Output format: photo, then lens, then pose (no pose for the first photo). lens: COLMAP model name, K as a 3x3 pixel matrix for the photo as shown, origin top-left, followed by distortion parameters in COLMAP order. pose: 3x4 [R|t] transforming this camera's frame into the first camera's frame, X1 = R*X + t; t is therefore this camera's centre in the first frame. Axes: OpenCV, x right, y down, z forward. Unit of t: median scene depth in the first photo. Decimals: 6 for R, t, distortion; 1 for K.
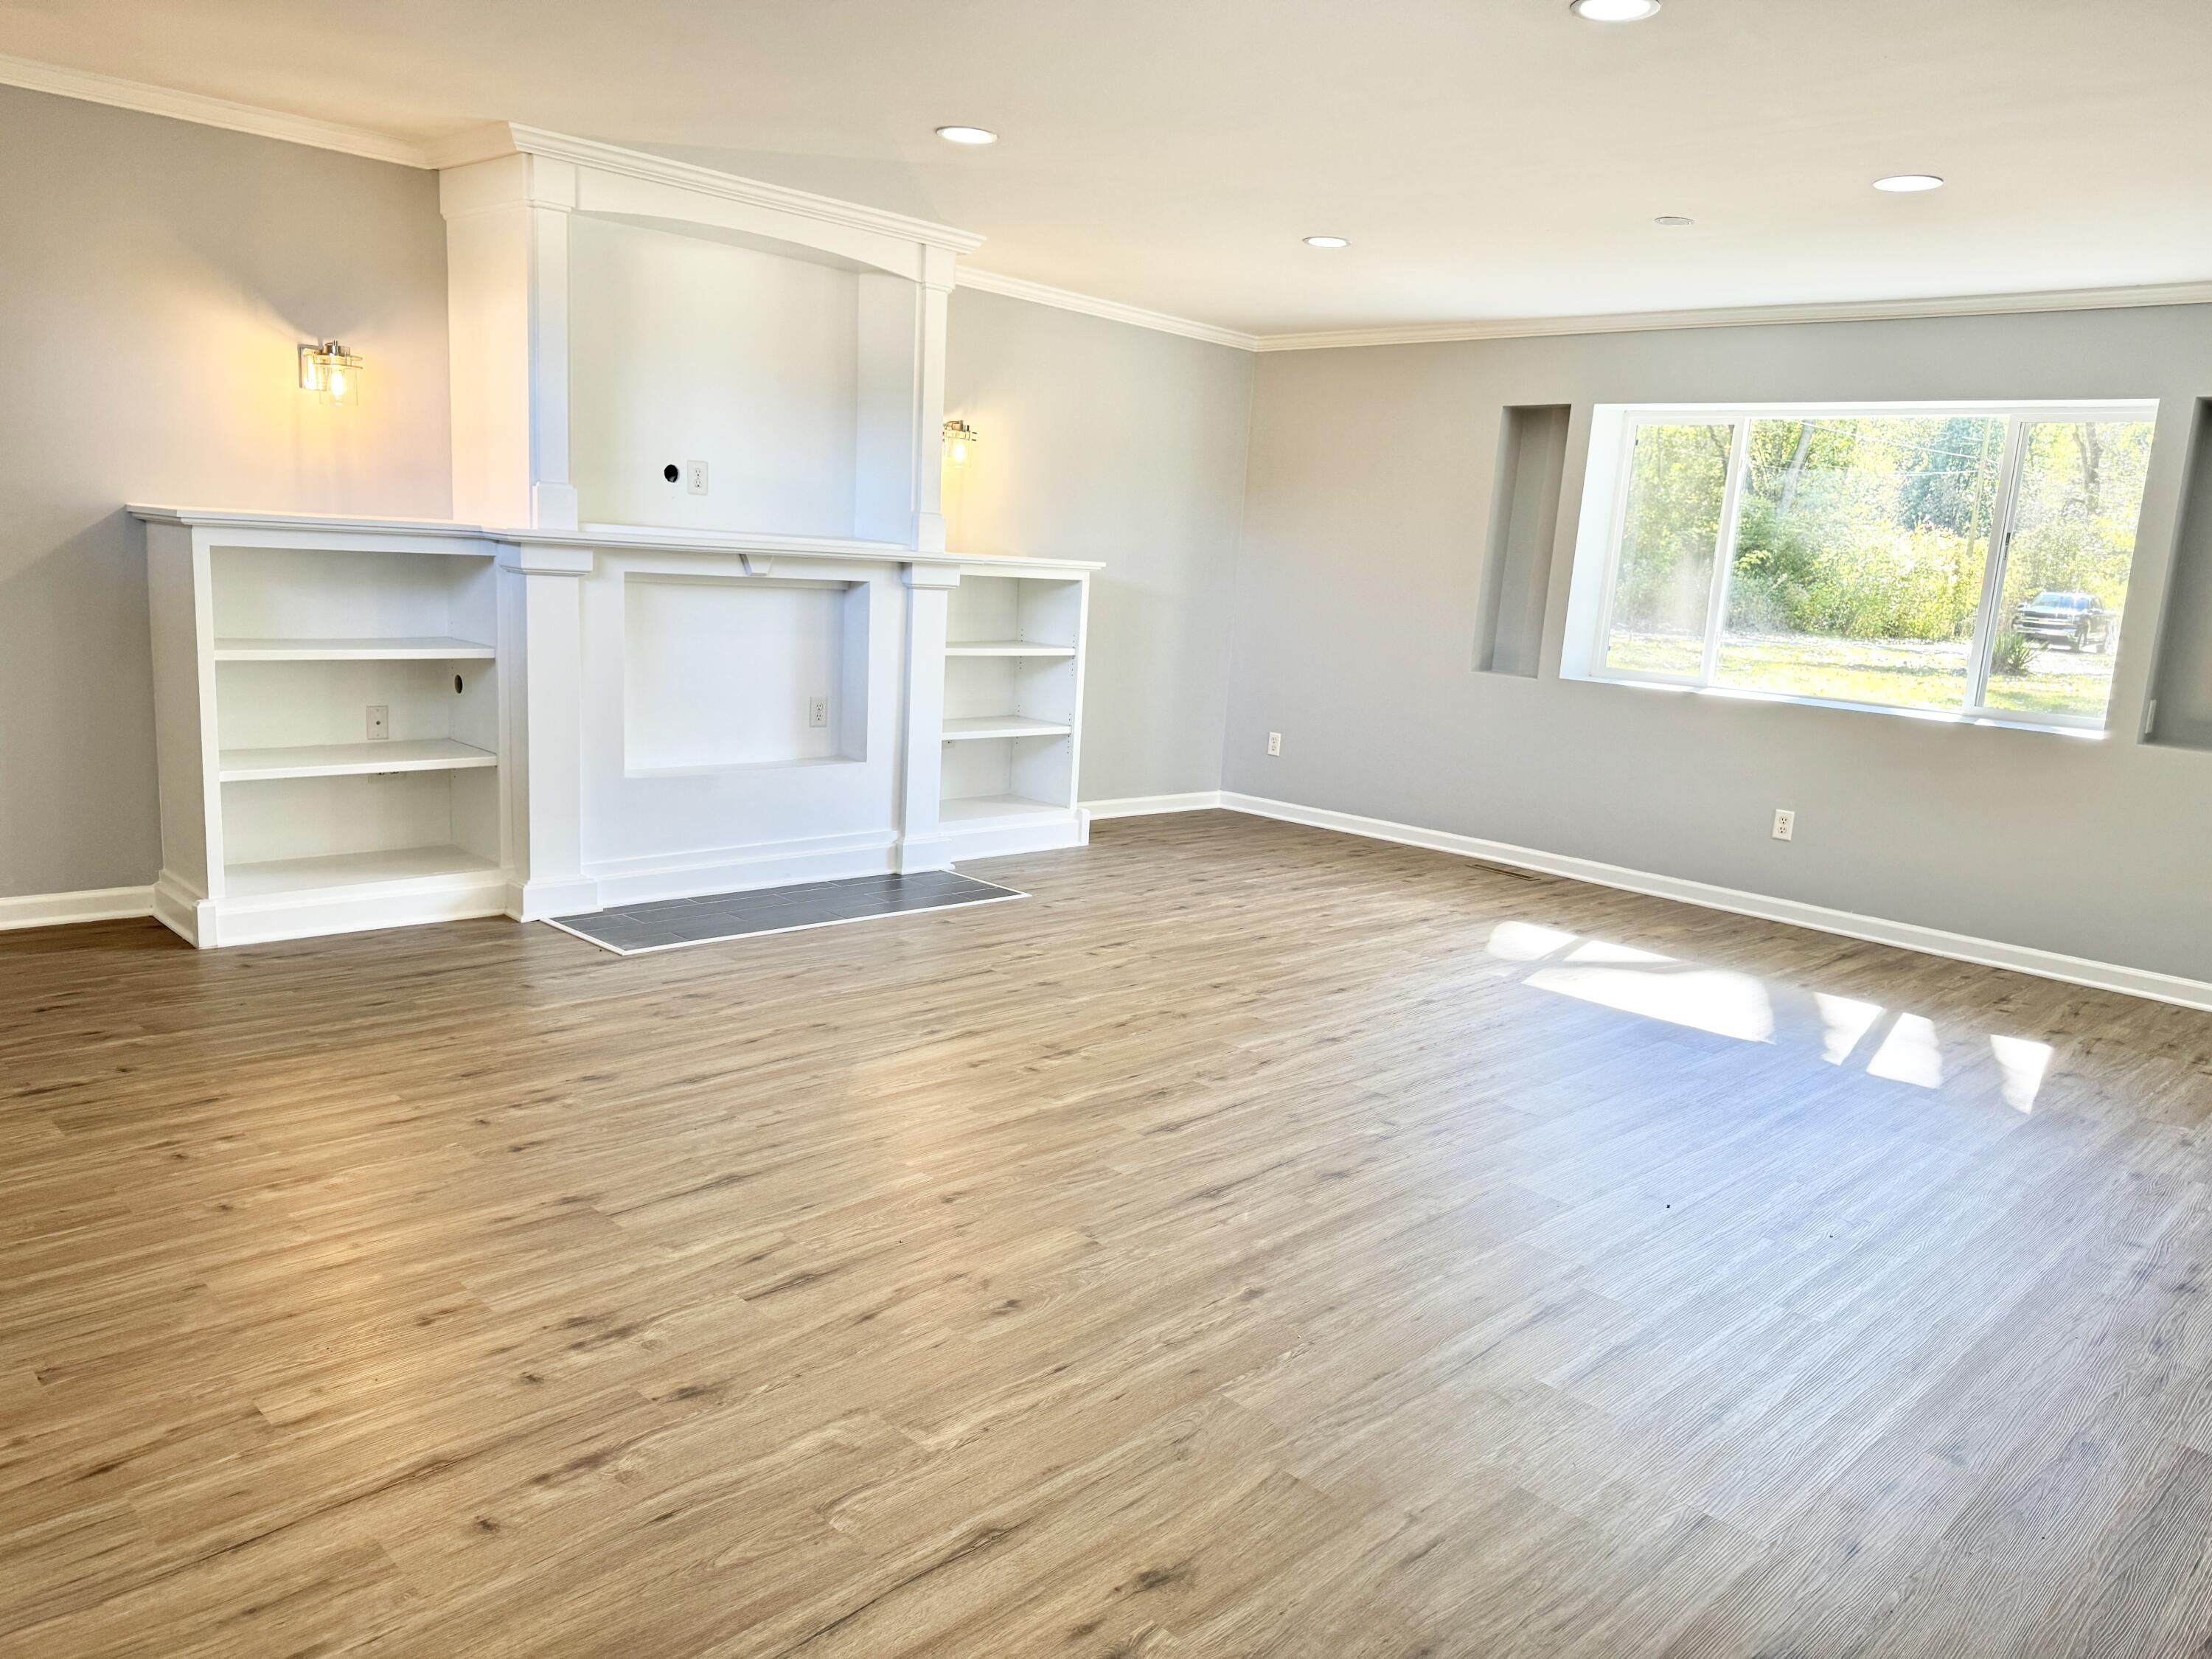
lens RADIAL K [[1542.4, 0, 1112.5], [0, 1542.4, 843.4], [0, 0, 1]] dist [0.048005, -0.052122]
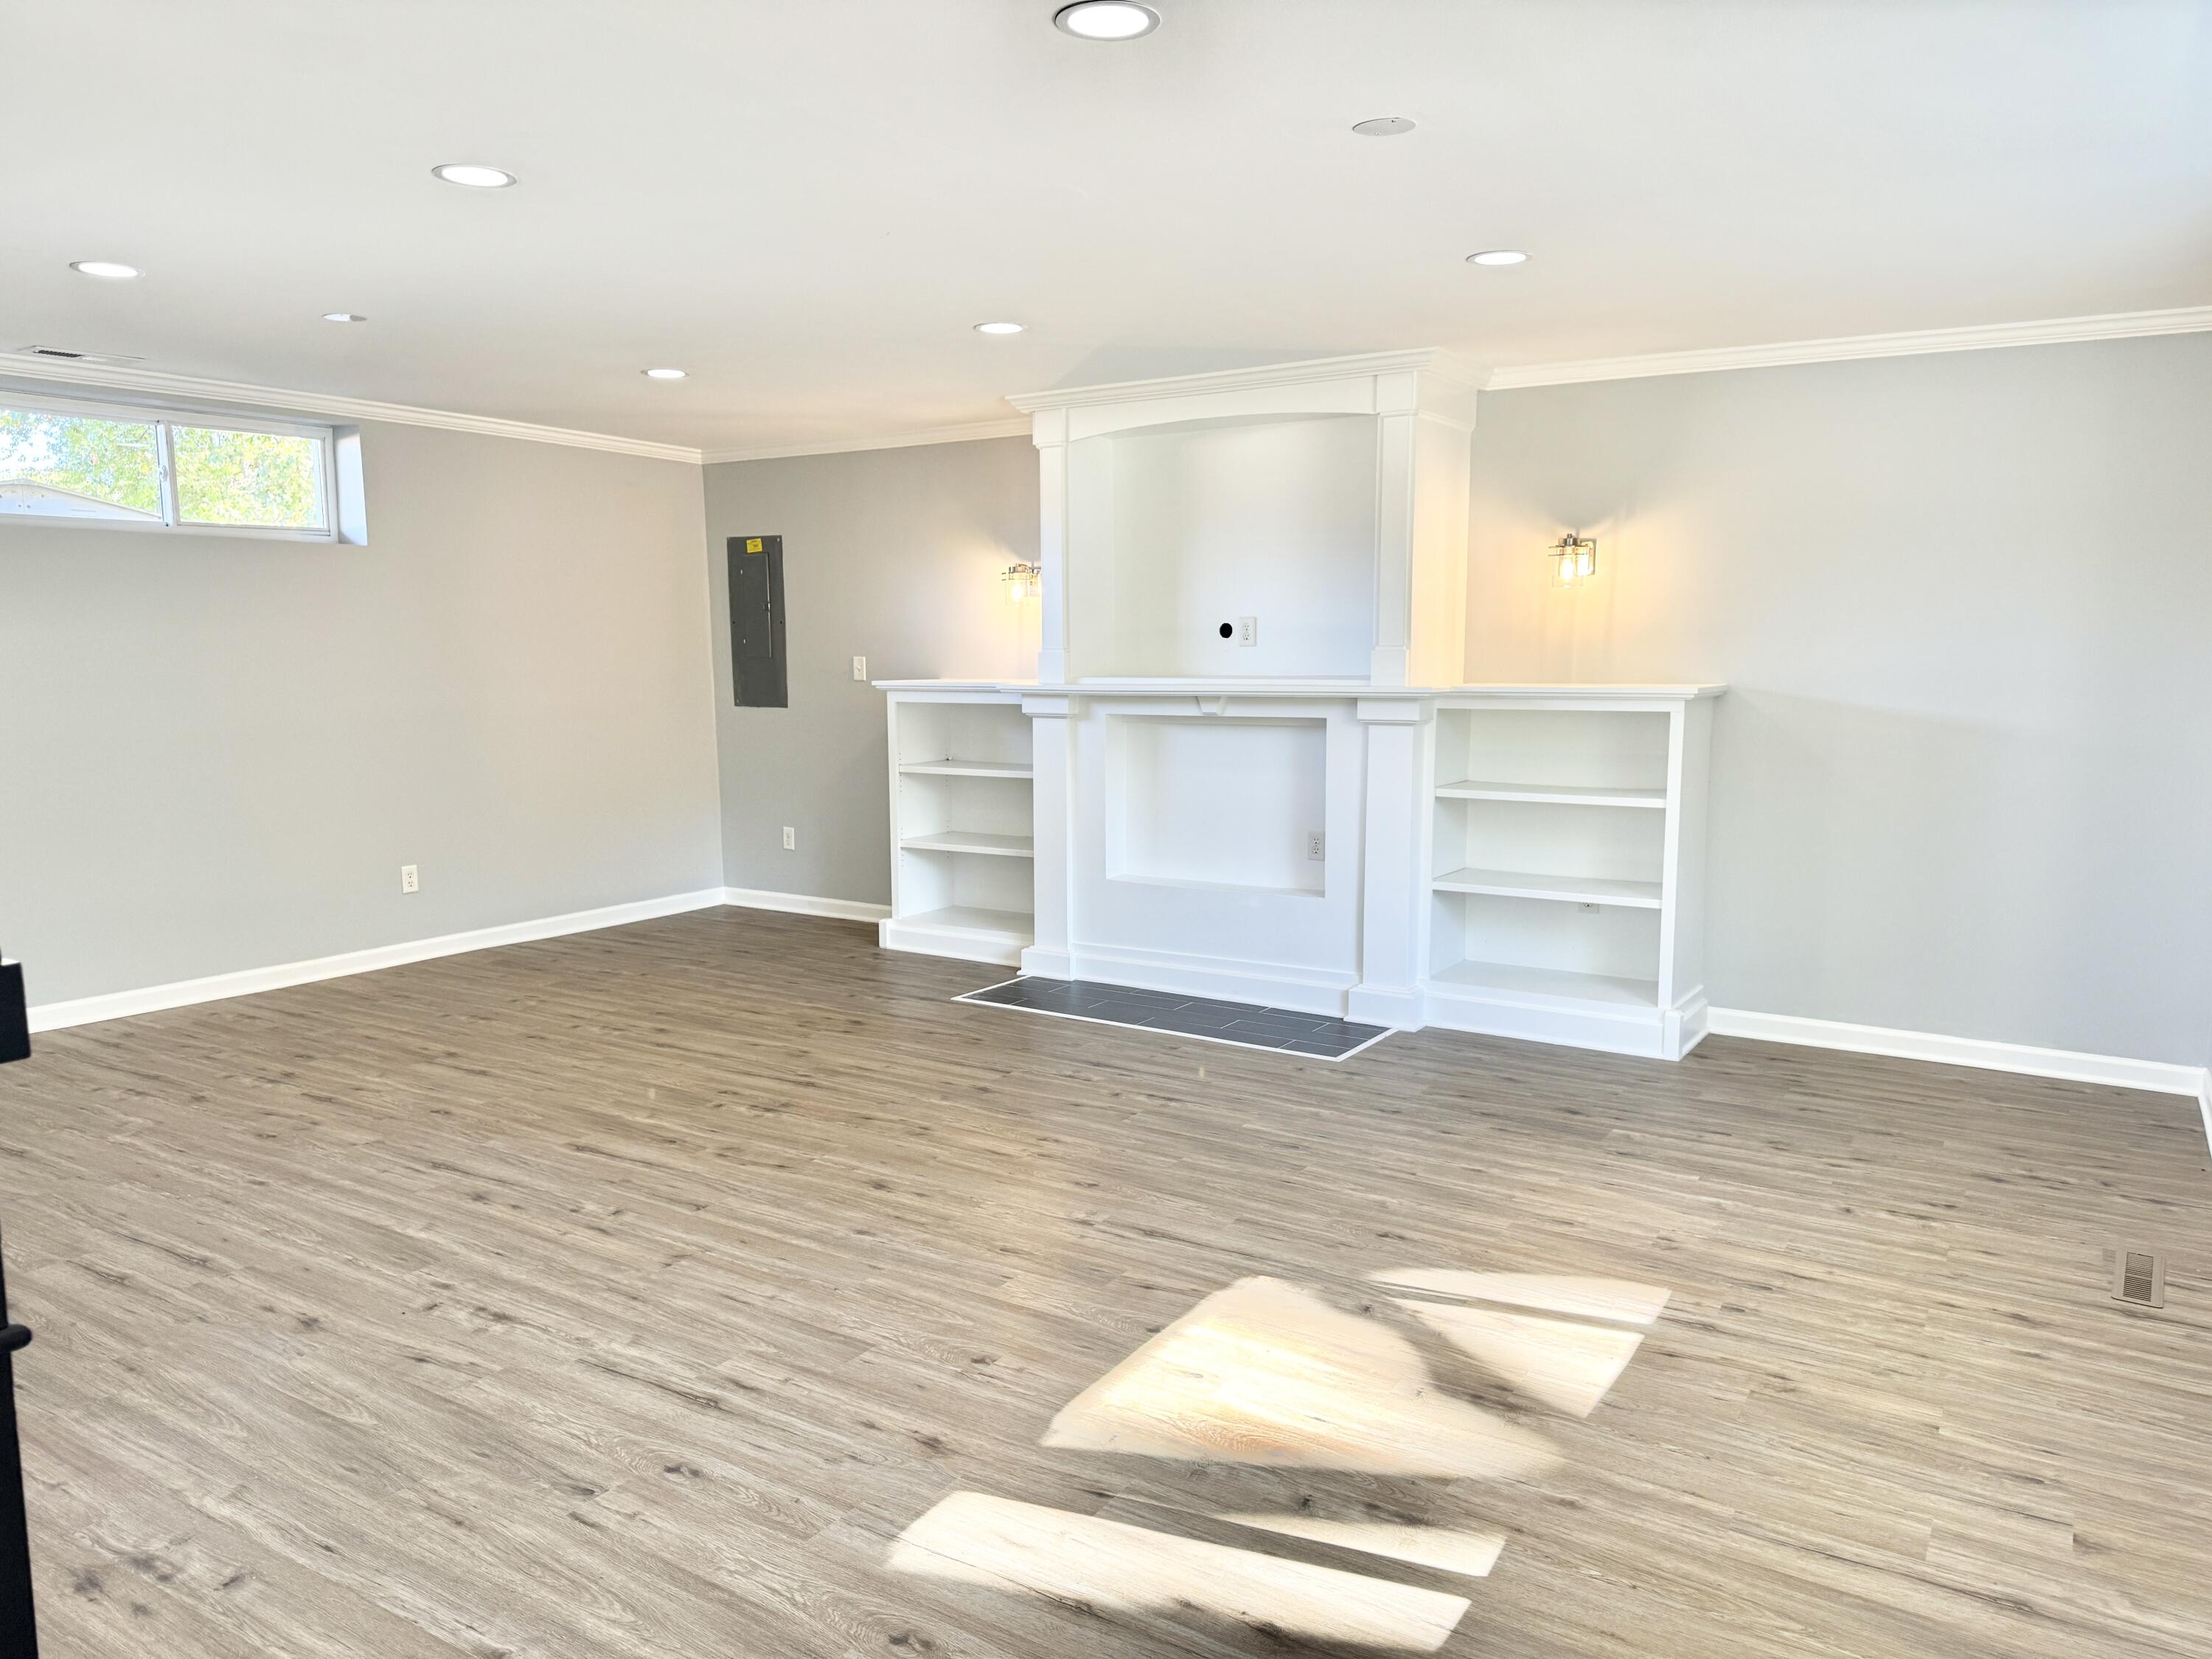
lens RADIAL K [[1542.4, 0, 1112.5], [0, 1542.4, 843.4], [0, 0, 1]] dist [0.048005, -0.052122]
pose [[0.215031, 0.065301, -0.974422, 1.132941], [-0.159319, 0.986741, 0.030969, -0.139691], [0.963524, 0.148584, 0.222583, 0.932548]]
